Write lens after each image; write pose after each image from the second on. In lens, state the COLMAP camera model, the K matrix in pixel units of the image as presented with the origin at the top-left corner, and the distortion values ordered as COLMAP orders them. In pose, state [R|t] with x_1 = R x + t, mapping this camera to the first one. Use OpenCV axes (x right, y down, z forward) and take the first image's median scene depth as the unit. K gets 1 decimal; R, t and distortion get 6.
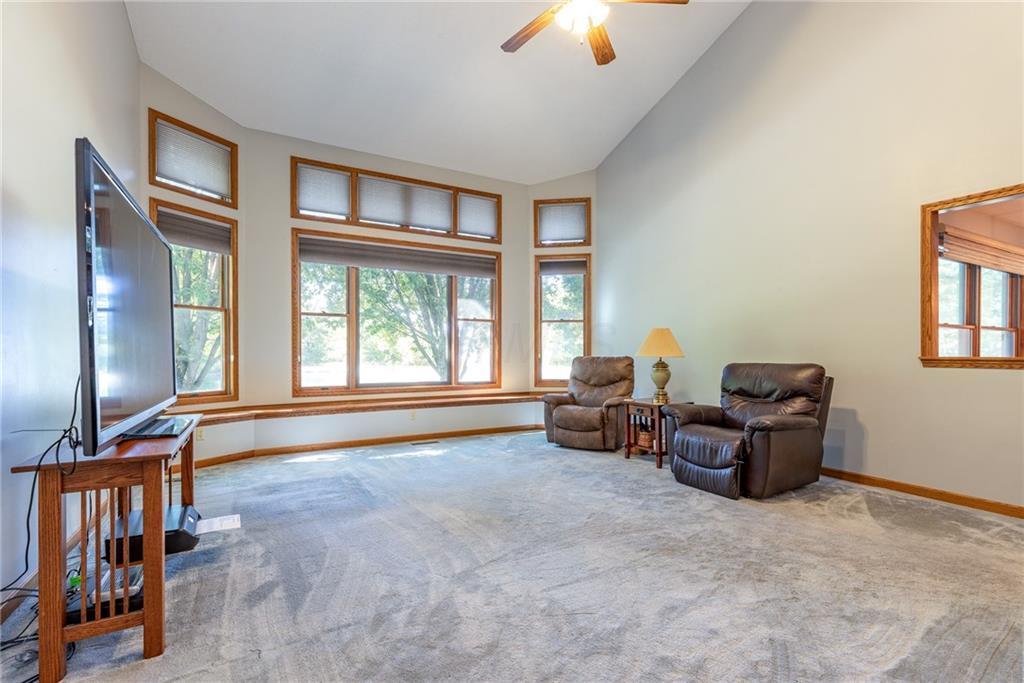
lens RADIAL K [[466.1, 0, 509.0], [0, 466.1, 352.1], [0, 0, 1]] dist [0.001020, 0.000933]
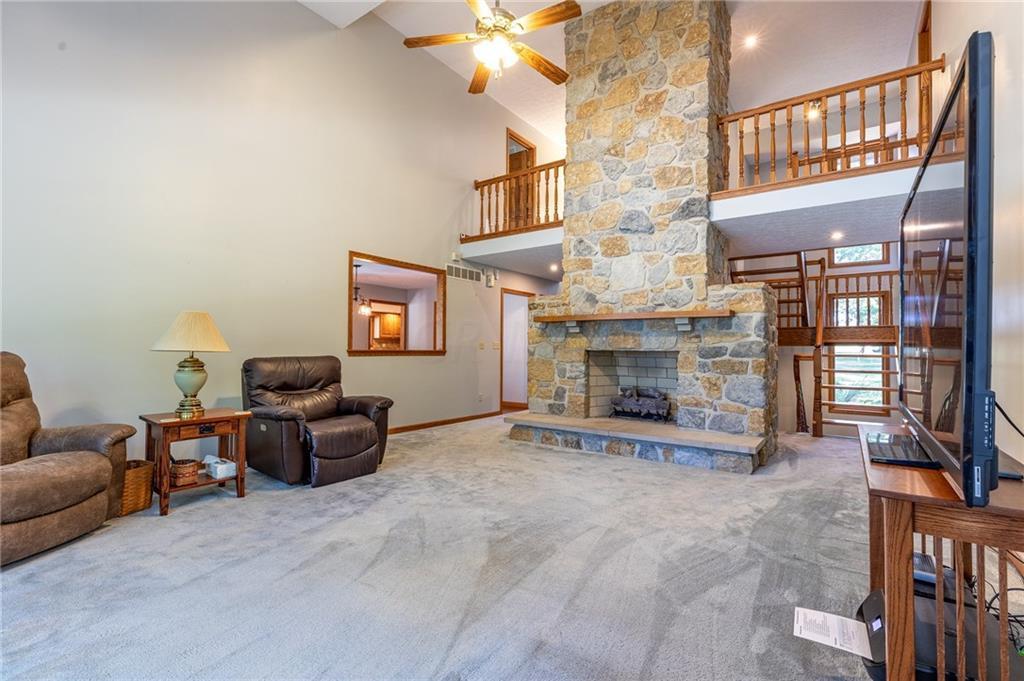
lens RADIAL K [[466.1, 0, 518.9], [0, 466.1, 333.3], [0, 0, 1]] dist [0.001020, 0.000933]
pose [[-0.423536, 0.031858, 0.905319, -0.666961], [0.001648, 0.999407, -0.034398, 0.009708], [-0.905878, -0.013077, -0.423337, 1.077675]]
